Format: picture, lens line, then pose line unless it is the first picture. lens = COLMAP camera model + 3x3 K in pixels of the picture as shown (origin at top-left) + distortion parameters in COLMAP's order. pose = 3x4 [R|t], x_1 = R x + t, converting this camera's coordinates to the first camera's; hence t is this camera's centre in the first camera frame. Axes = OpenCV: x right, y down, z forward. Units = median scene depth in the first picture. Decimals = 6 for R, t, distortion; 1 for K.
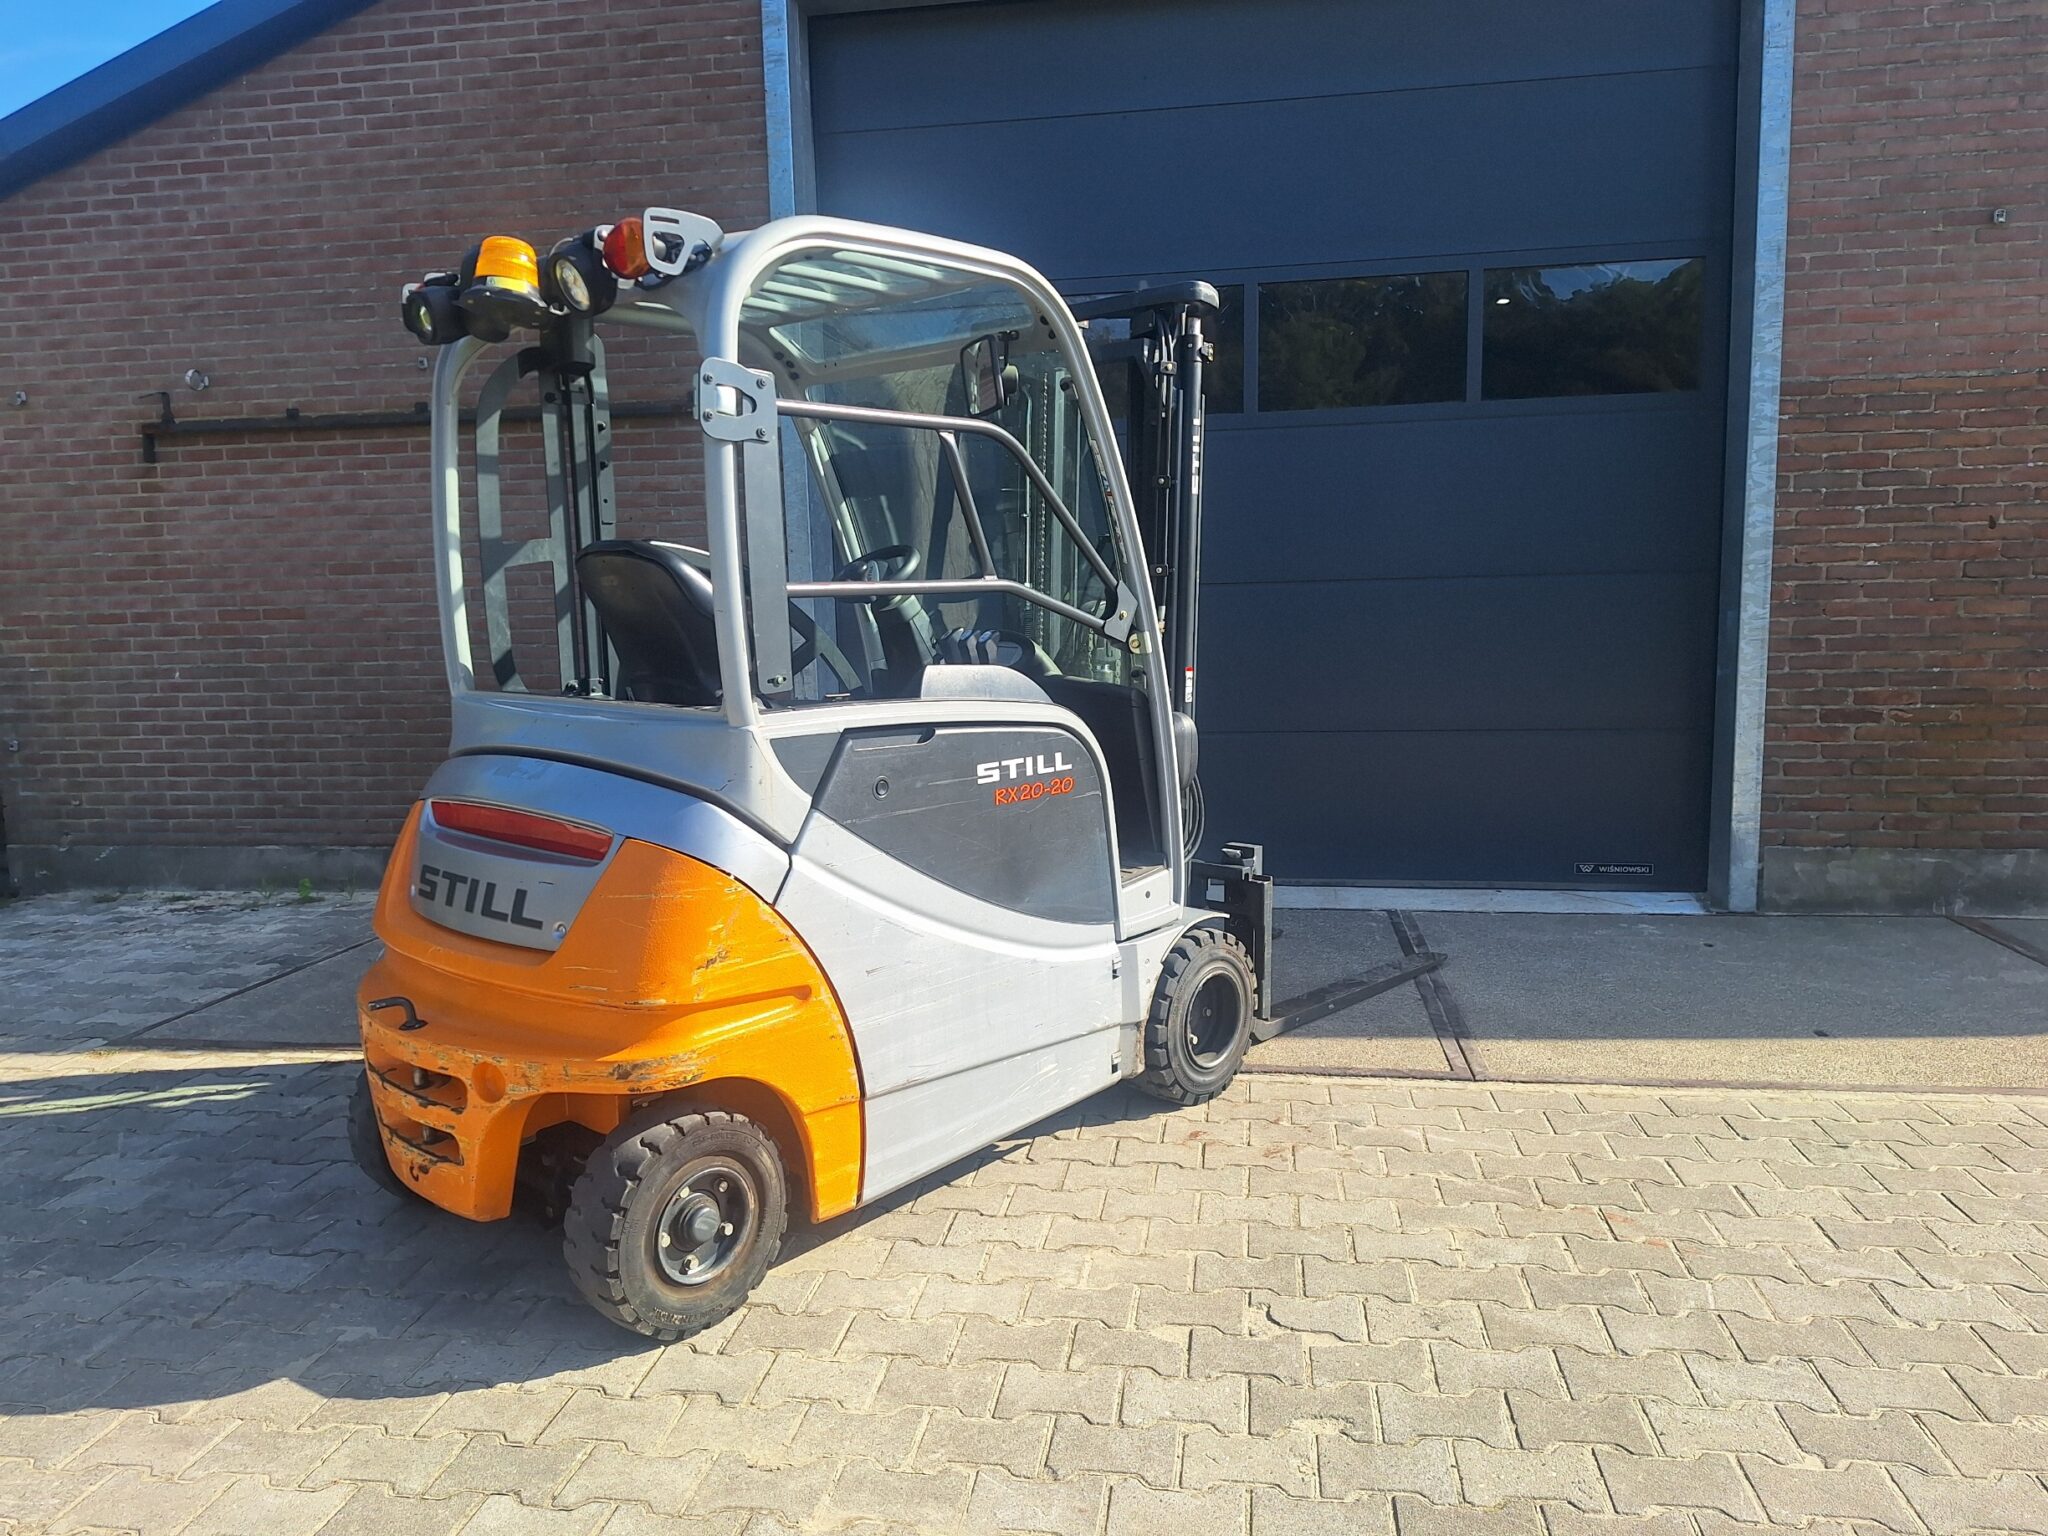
lens RADIAL K [[1426.9, 0, 1050.6], [0, 1426.9, 774.3], [0, 0, 1]] dist [0.034487, -0.031689]
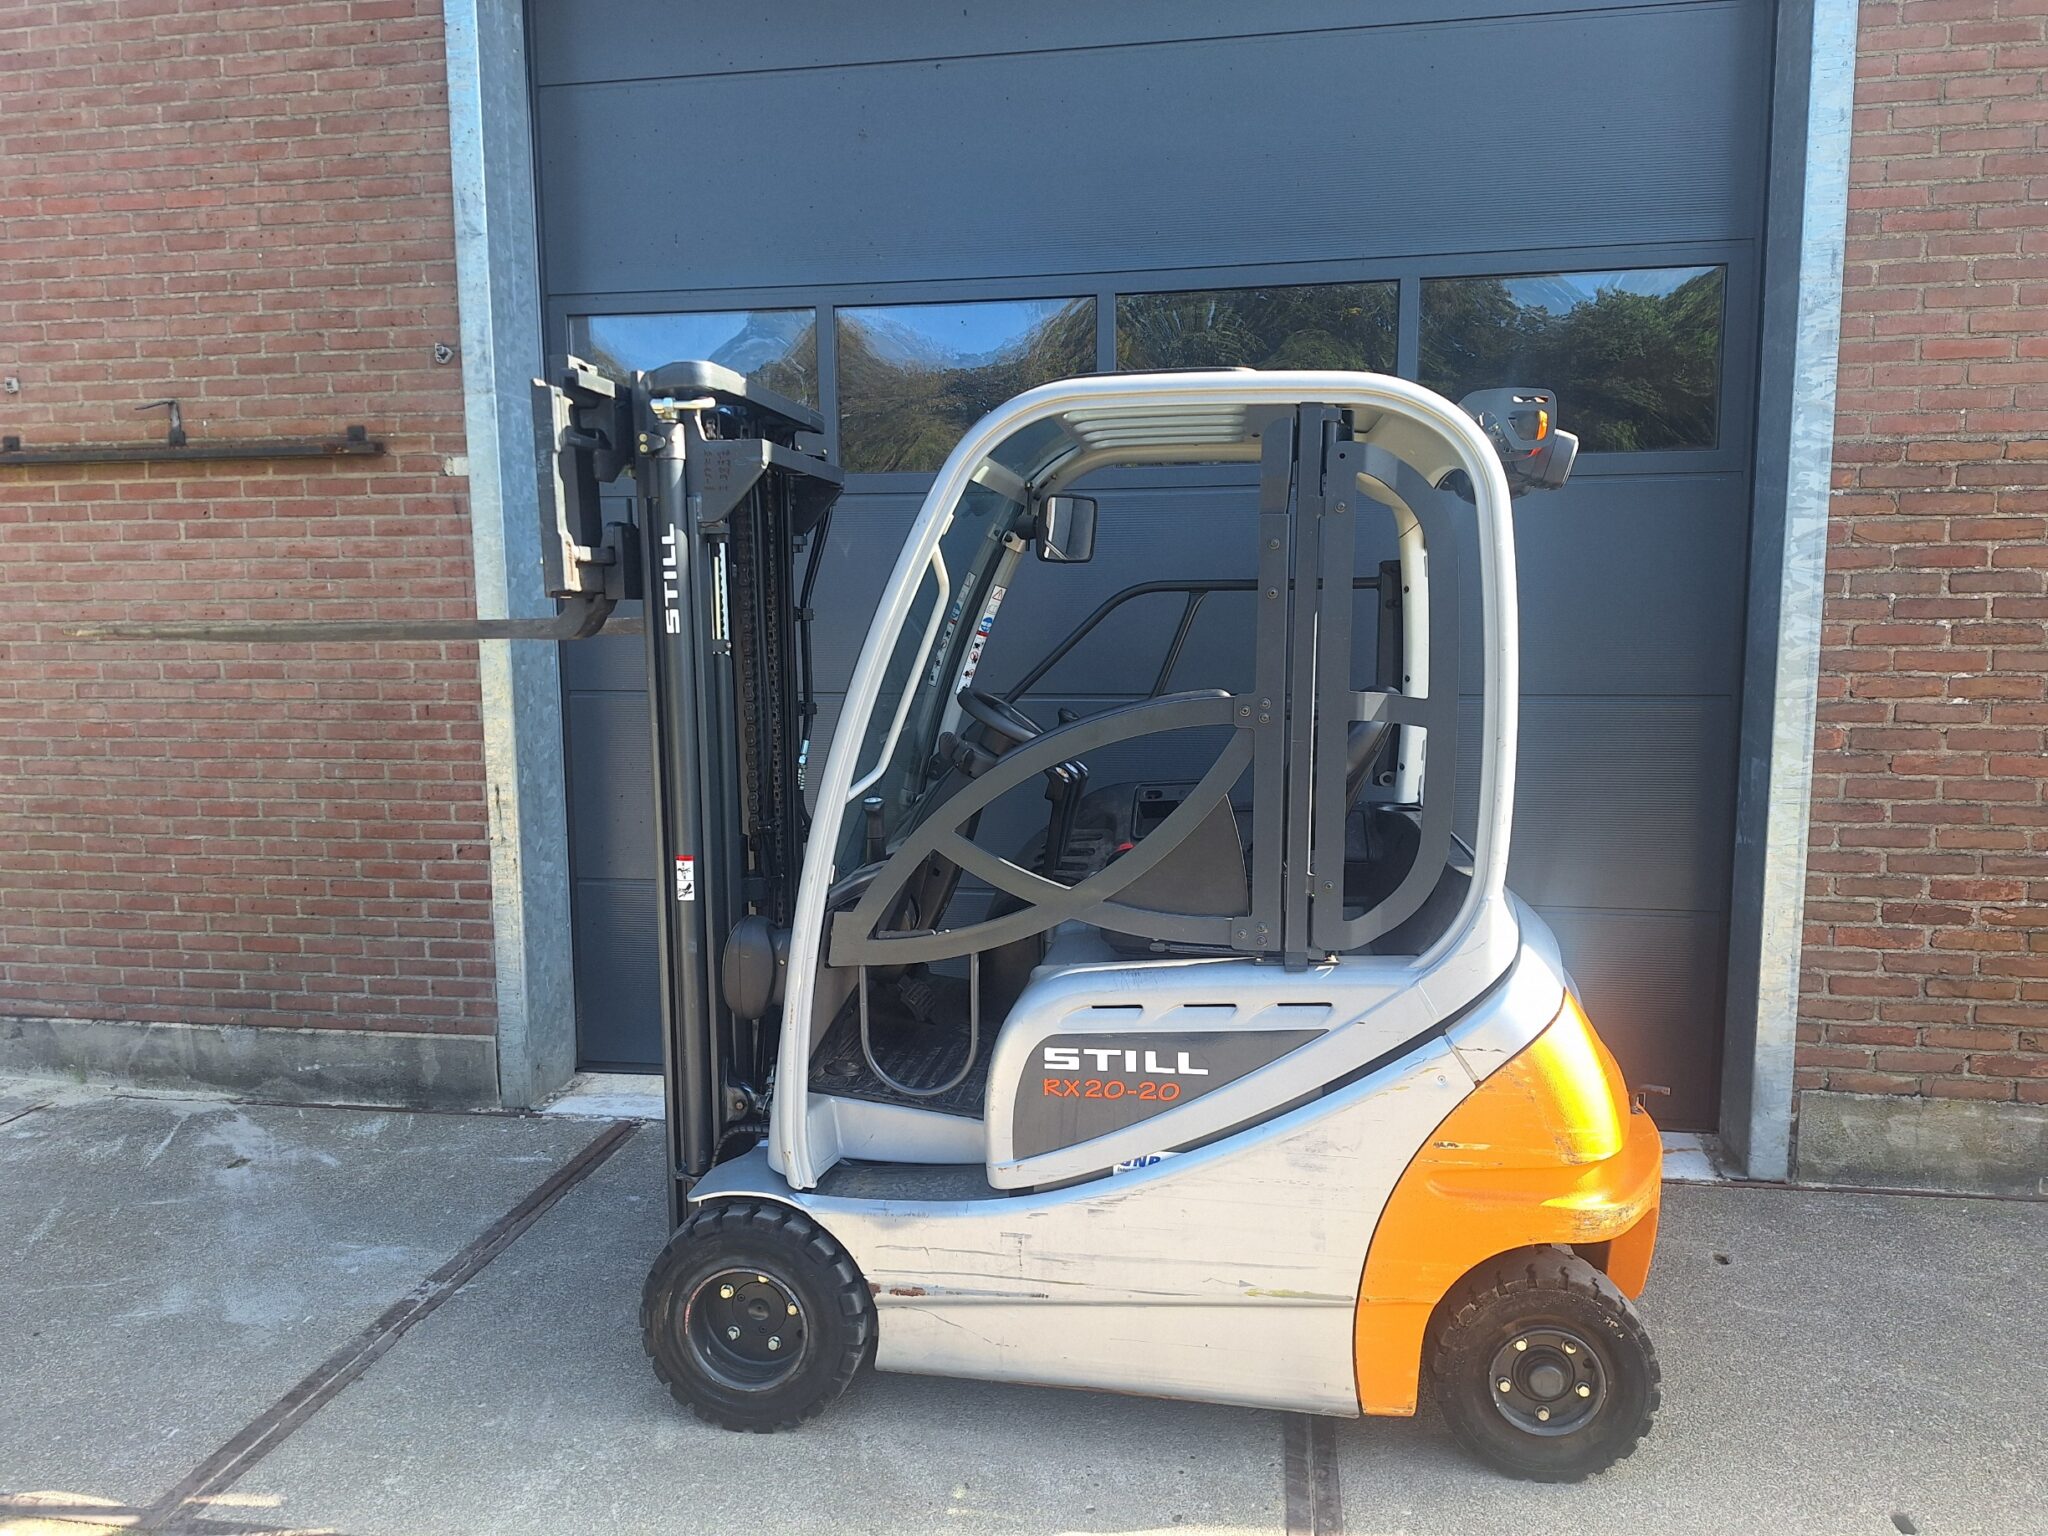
lens RADIAL K [[1425.0, 0, 1024.9], [0, 1425.0, 777.0], [0, 0, 1]] dist [0.034256, -0.029146]
pose [[0.999772, 0.016495, -0.013543, 0.115387], [-0.016544, 0.999857, -0.003550, -0.092894], [0.013483, 0.003773, 0.999902, 0.271024]]
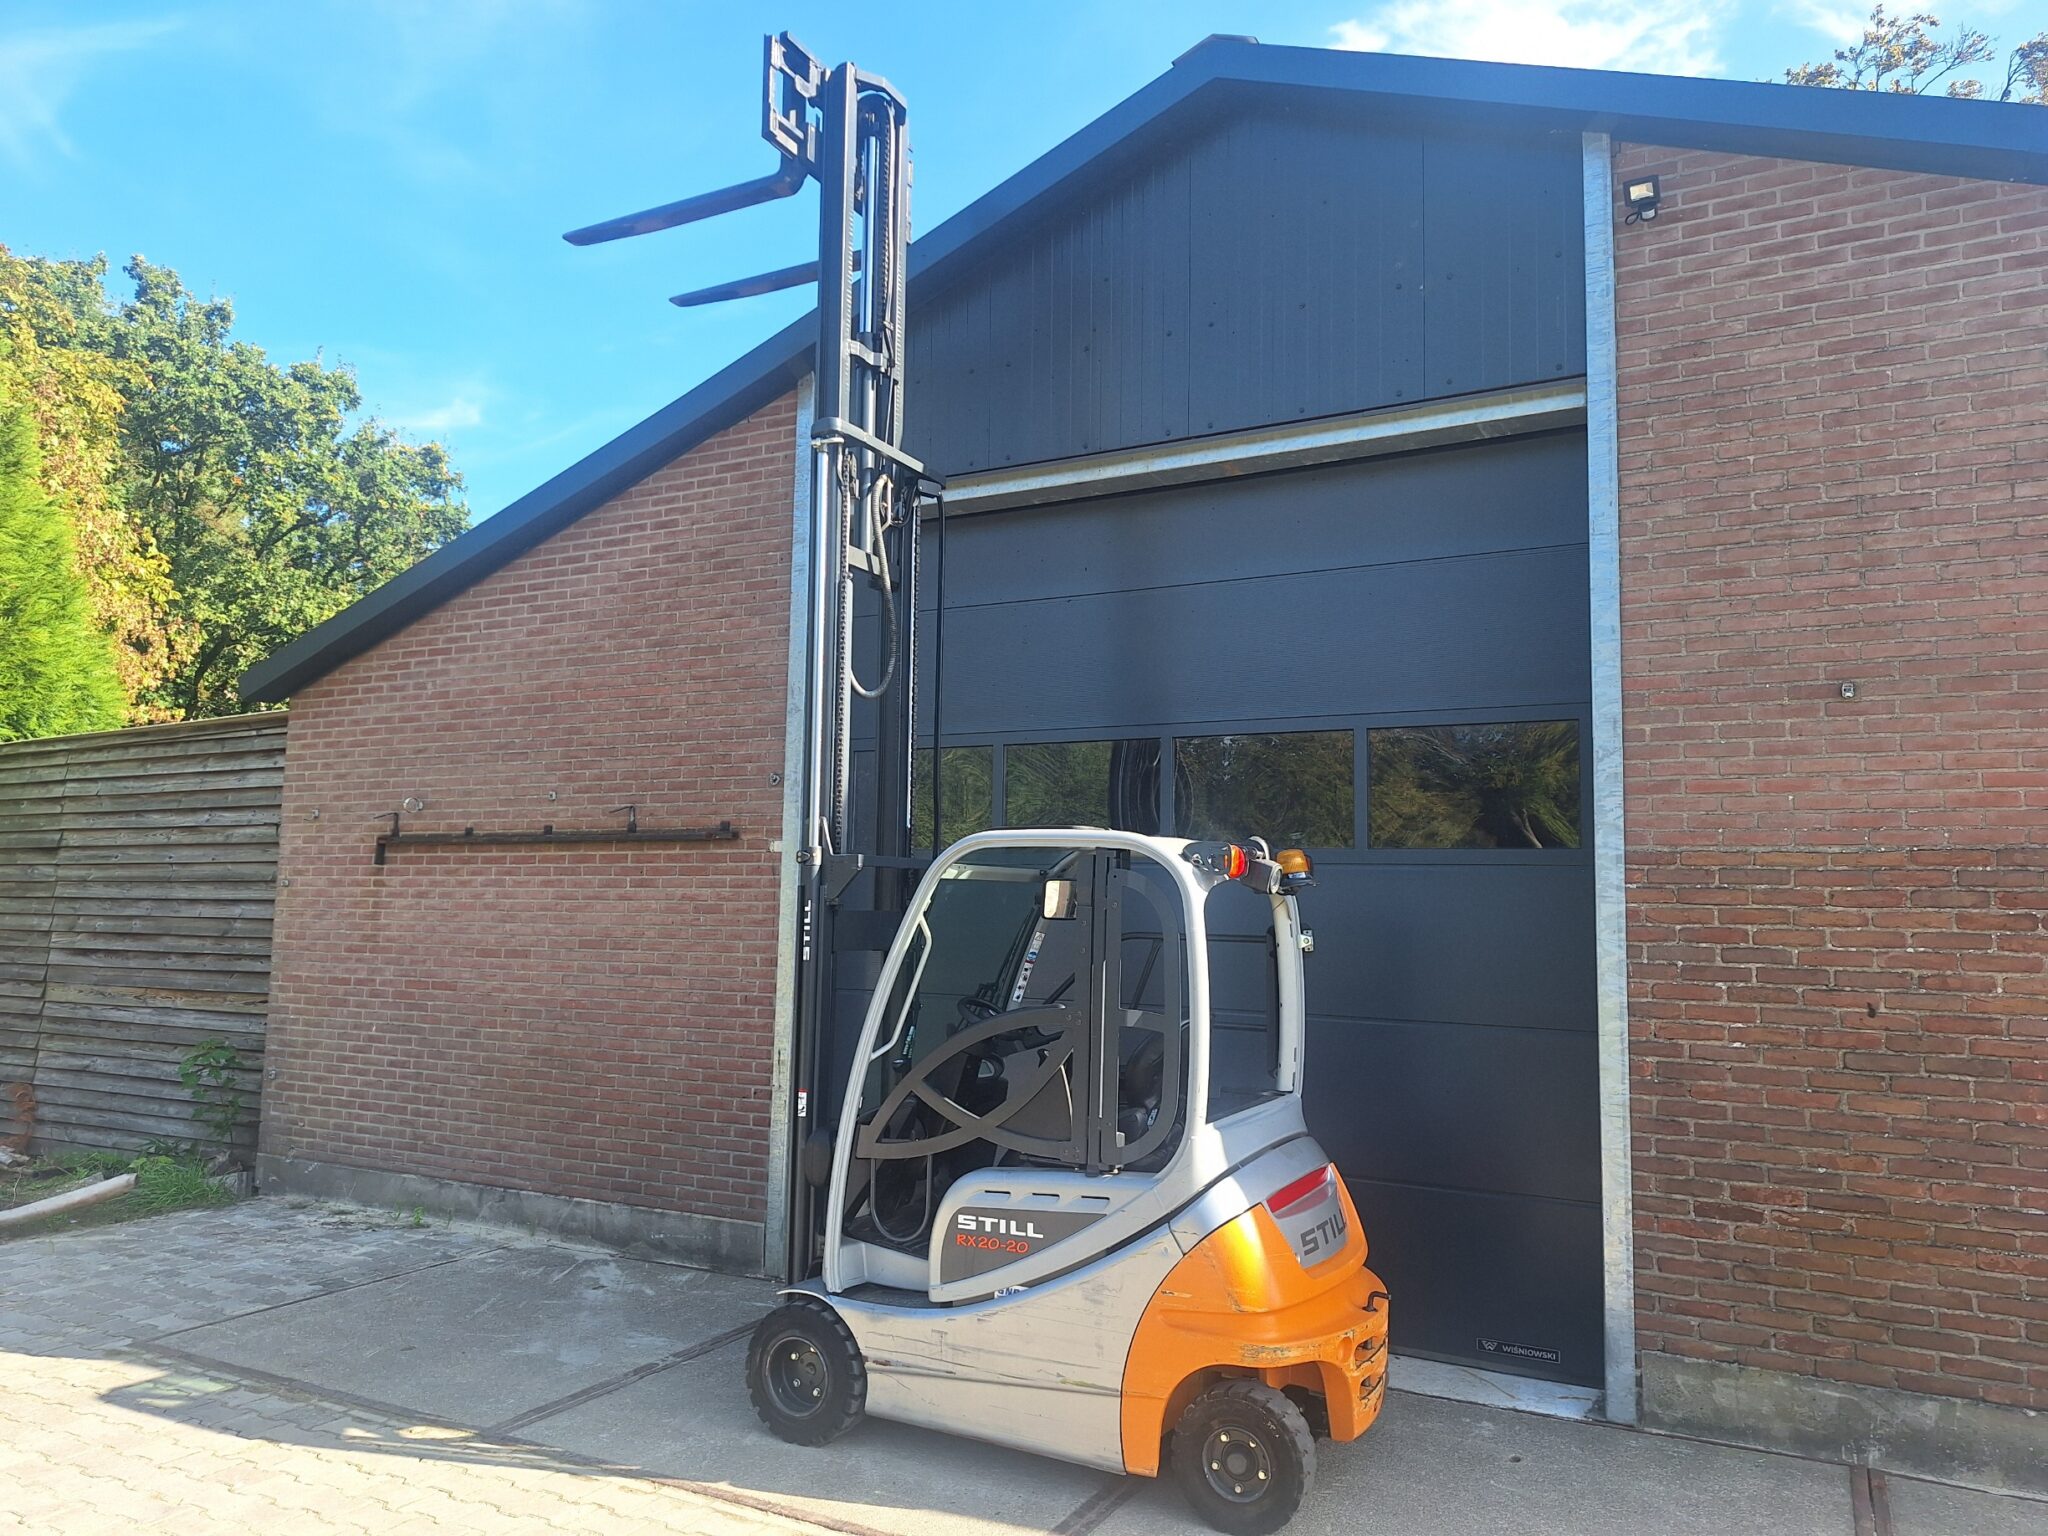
lens RADIAL K [[1420.3, 0, 1049.1], [0, 1420.3, 769.4], [0, 0, 1]] dist [0.082459, -0.099553]
pose [[0.944344, 0.005501, -0.328913, 0.425168], [-0.075993, 0.976463, -0.201854, -0.091988], [0.320061, 0.215615, 0.922535, -0.038957]]
